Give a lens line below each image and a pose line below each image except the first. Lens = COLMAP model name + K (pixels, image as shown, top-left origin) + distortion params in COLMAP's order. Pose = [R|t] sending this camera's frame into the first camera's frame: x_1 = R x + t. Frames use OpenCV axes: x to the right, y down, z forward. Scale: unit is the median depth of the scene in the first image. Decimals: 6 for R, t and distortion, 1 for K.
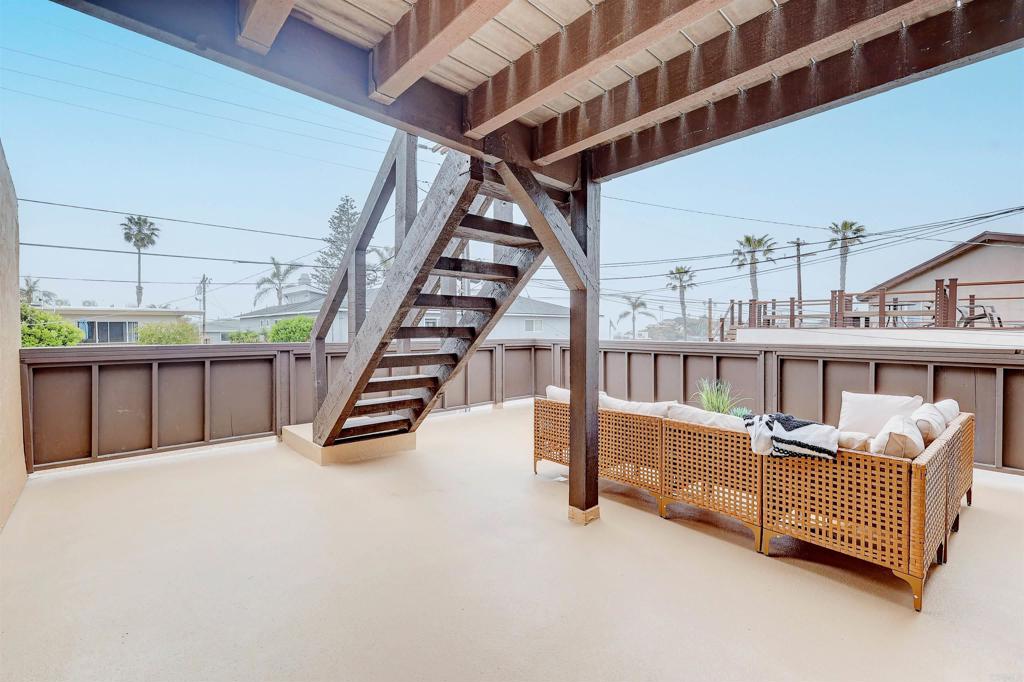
lens RADIAL K [[447.0, 0, 510.7], [0, 447.0, 329.7], [0, 0, 1]] dist [0.003317, 0.000193]
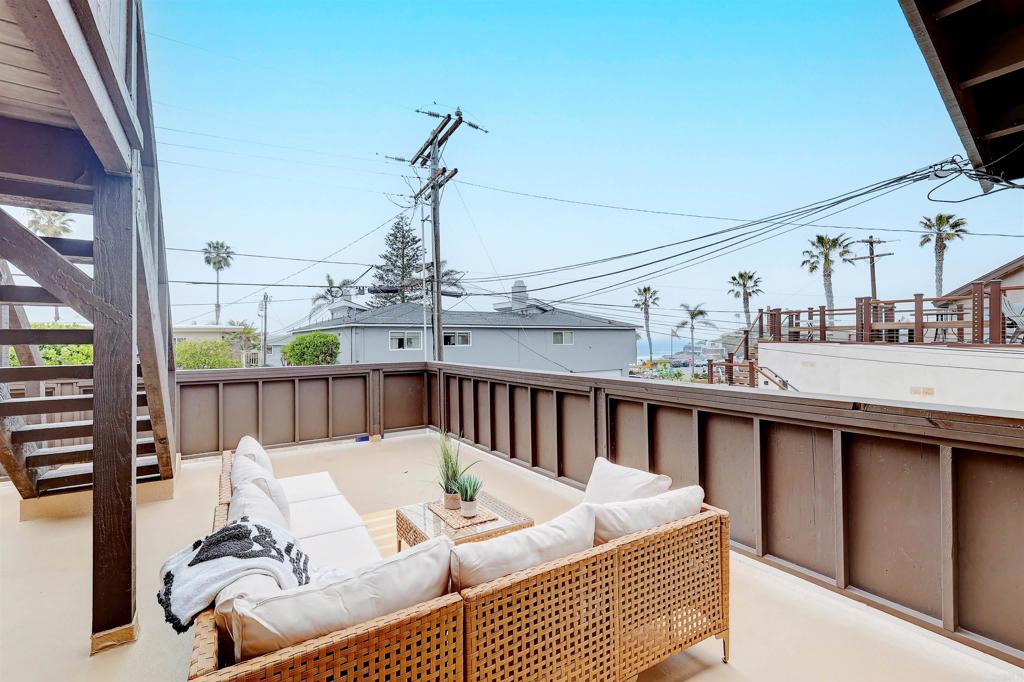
lens RADIAL K [[443.7, 0, 513.7], [0, 443.7, 336.6], [0, 0, 1]] dist [-0.000036, -0.000203]
pose [[0.988692, -0.008156, -0.149742, 0.062060], [0.007074, 0.999945, -0.007758, -0.003976], [0.149797, 0.006611, 0.988695, 0.027371]]
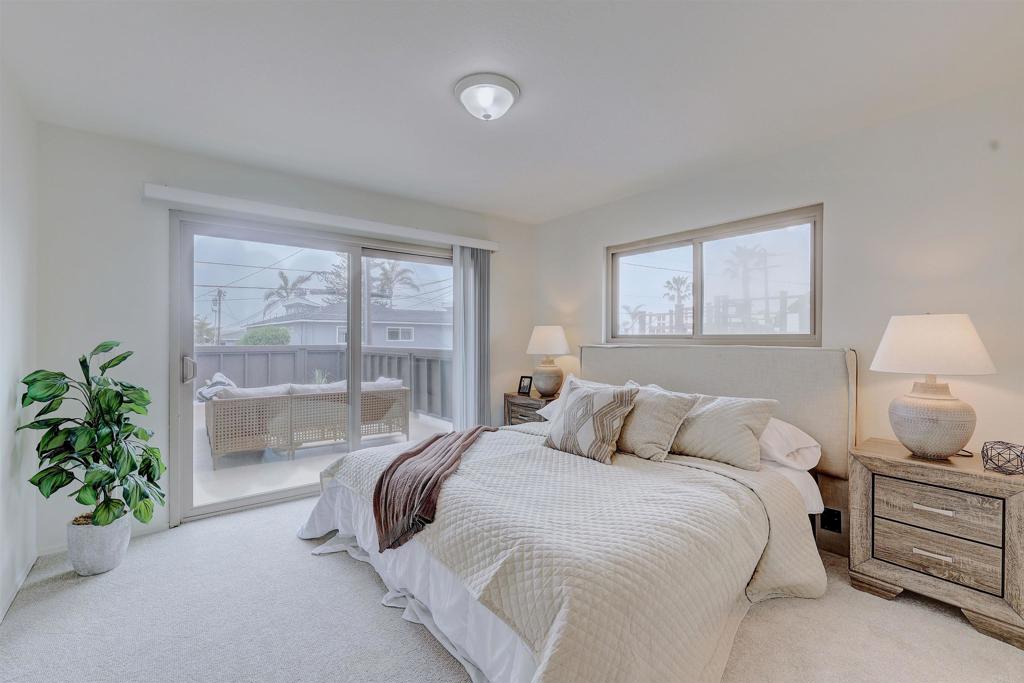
lens RADIAL K [[443.7, 0, 513.7], [0, 443.7, 337.1], [0, 0, 1]] dist [-0.000036, -0.000203]
pose [[0.997390, 0.002726, -0.072145, 0.114005], [-0.002986, 0.999989, -0.003496, -0.000243], [0.072135, 0.003702, 0.997388, -0.043288]]
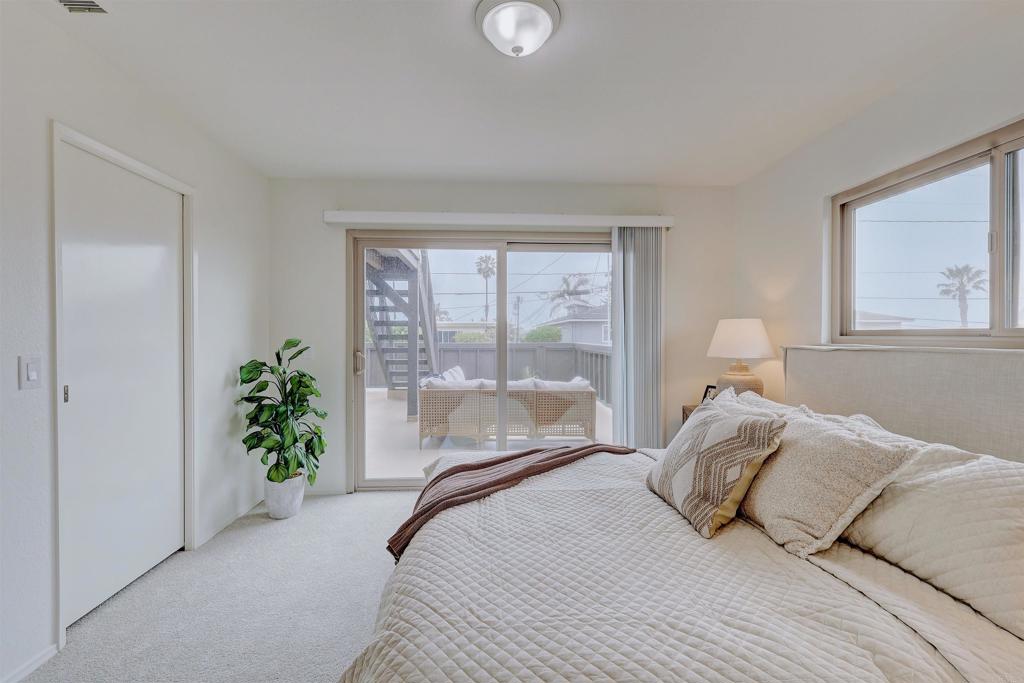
lens RADIAL K [[443.7, 0, 513.7], [0, 443.7, 337.1], [0, 0, 1]] dist [-0.000036, -0.000203]
pose [[0.772613, 0.003144, -0.634869, 0.131611], [-0.002338, 0.999995, 0.002106, -0.000244], [0.634873, -0.000142, 0.772617, -0.024065]]
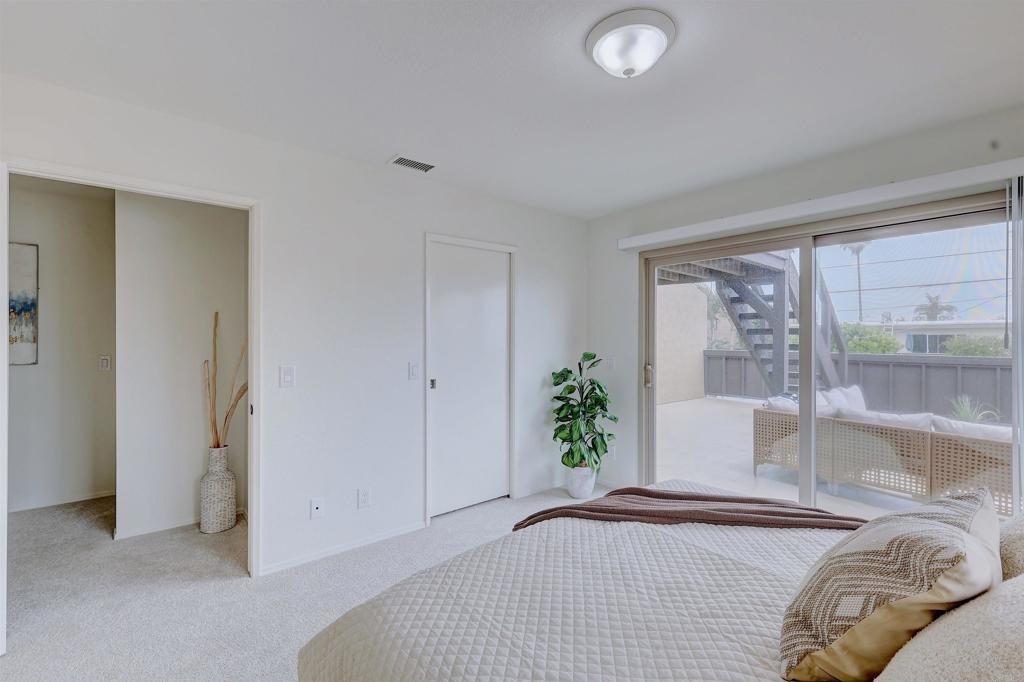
lens RADIAL K [[443.7, 0, 513.7], [0, 443.7, 336.6], [0, 0, 1]] dist [-0.000036, -0.000203]
pose [[-0.055882, -0.001535, -0.998436, 0.145390], [-0.005977, 0.999981, -0.001203, -0.002543], [0.998420, 0.005900, -0.055890, -0.001617]]
